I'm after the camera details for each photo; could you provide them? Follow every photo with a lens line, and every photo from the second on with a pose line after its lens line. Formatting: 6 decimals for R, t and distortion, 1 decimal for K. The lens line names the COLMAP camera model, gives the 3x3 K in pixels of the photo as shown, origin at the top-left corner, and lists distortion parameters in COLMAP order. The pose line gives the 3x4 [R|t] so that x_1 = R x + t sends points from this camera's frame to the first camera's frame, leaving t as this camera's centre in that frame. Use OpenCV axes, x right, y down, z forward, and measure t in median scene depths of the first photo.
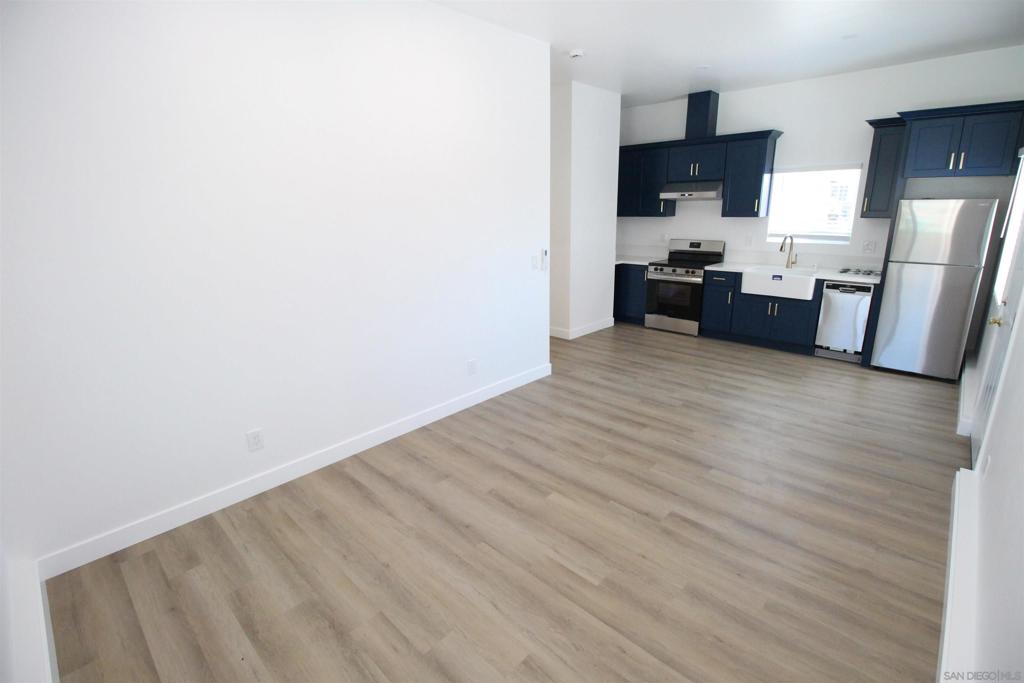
lens RADIAL K [[472.9, 0, 530.1], [0, 472.9, 337.2], [0, 0, 1]] dist [-0.015345, -0.001345]
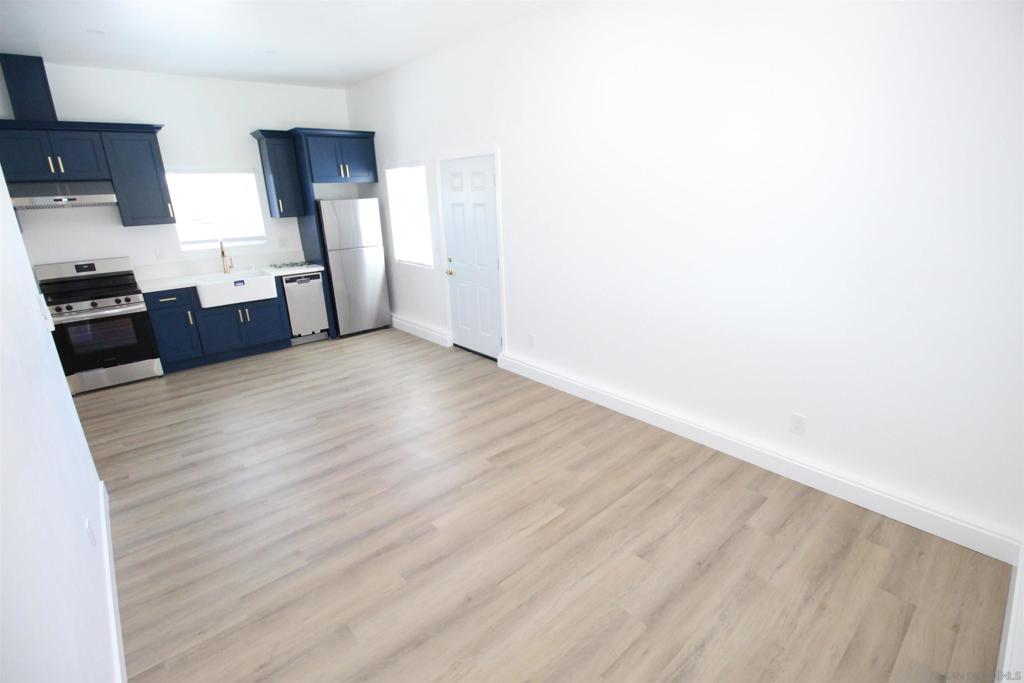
lens RADIAL K [[472.9, 0, 515.2], [0, 472.9, 335.1], [0, 0, 1]] dist [-0.015345, -0.001345]
pose [[0.098764, -0.275111, 0.956326, -0.459791], [0.290213, 0.927210, 0.236763, -0.112976], [-0.951852, 0.254155, 0.171416, 0.396316]]
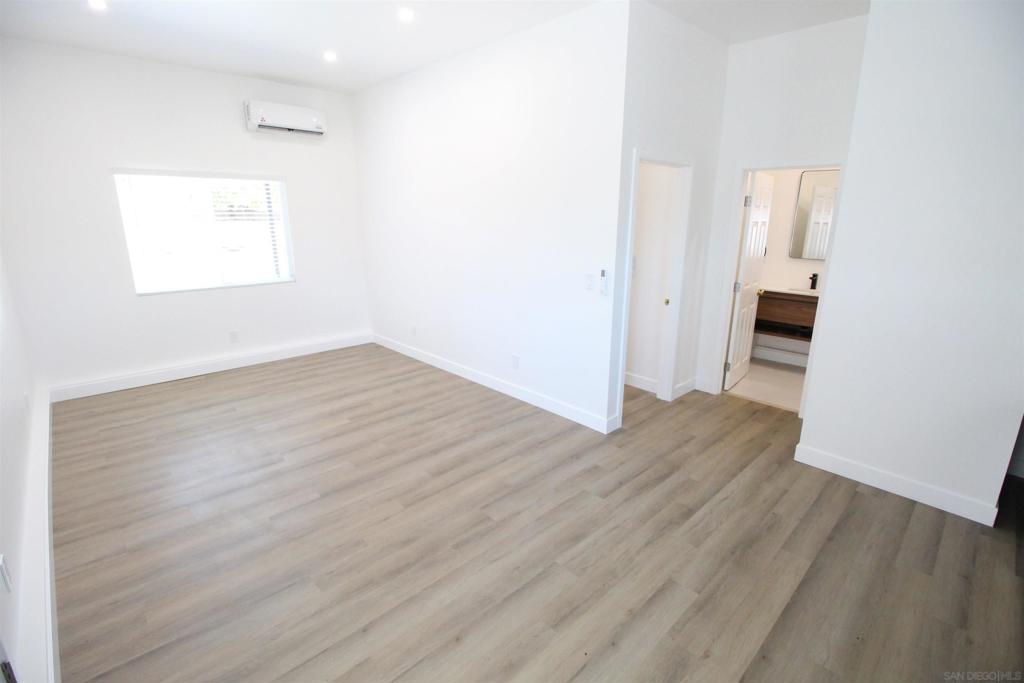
lens RADIAL K [[472.9, 0, 509.6], [0, 472.9, 338.5], [0, 0, 1]] dist [-0.015345, -0.001345]
pose [[-0.067721, 0.268240, -0.960969, 0.825953], [-0.275698, 0.920644, 0.276413, -0.256315], [0.958856, 0.283656, 0.011607, 0.891650]]
